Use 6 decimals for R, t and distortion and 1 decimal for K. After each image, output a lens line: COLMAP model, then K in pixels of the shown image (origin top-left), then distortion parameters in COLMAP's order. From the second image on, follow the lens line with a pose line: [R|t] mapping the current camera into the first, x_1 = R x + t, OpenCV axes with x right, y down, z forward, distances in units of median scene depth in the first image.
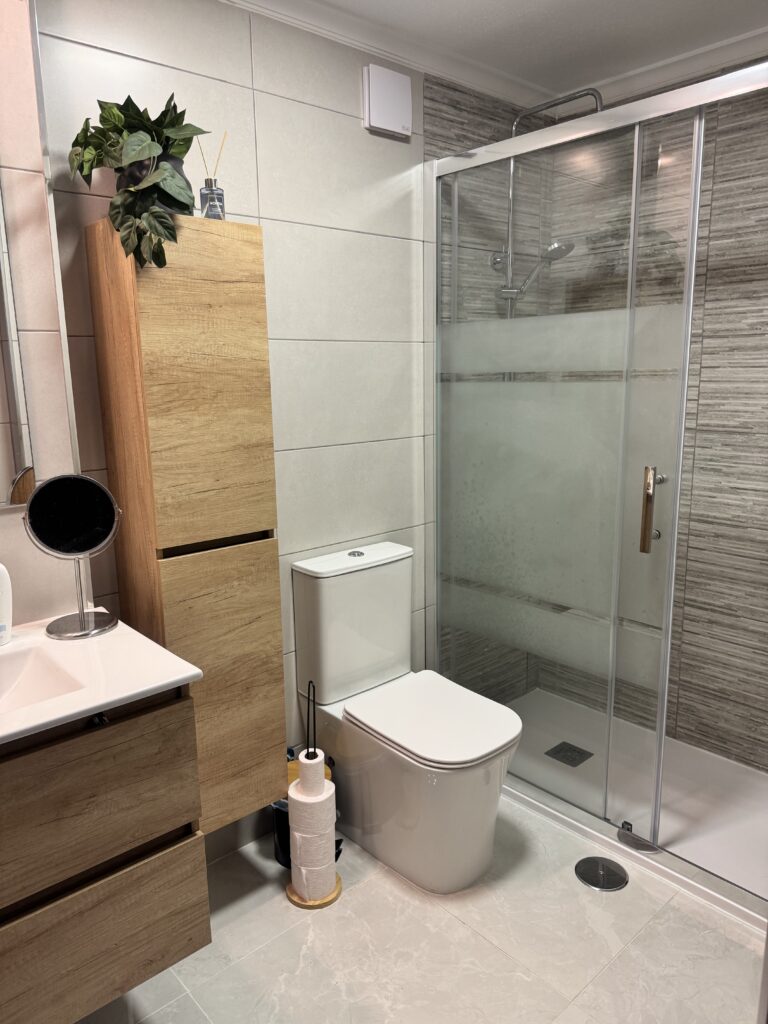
lens RADIAL K [[717.3, 0, 388.5], [0, 717.3, 510.9], [0, 0, 1]] dist [0.001691, -0.045216]
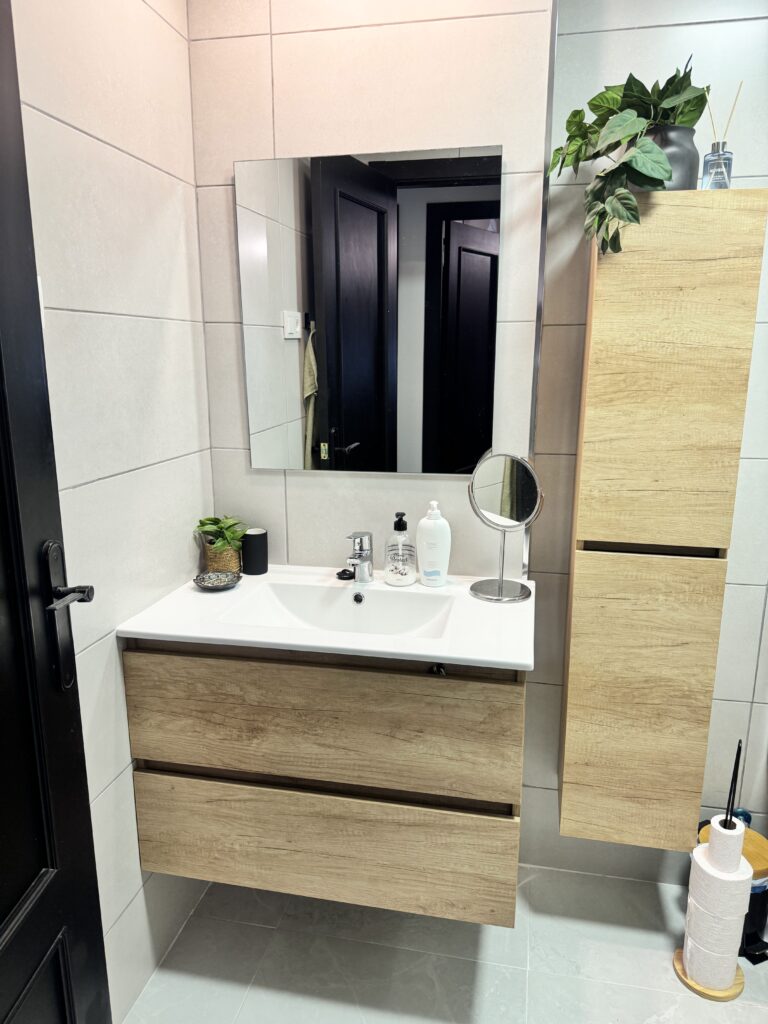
lens RADIAL K [[717.3, 0, 381.4], [0, 717.3, 512.4], [0, 0, 1]] dist [0.001691, -0.045216]
pose [[0.563799, 0.186088, -0.804675, 0.309775], [-0.167530, 0.979800, 0.109207, -0.045096], [0.808743, 0.073236, 0.583585, 0.190898]]
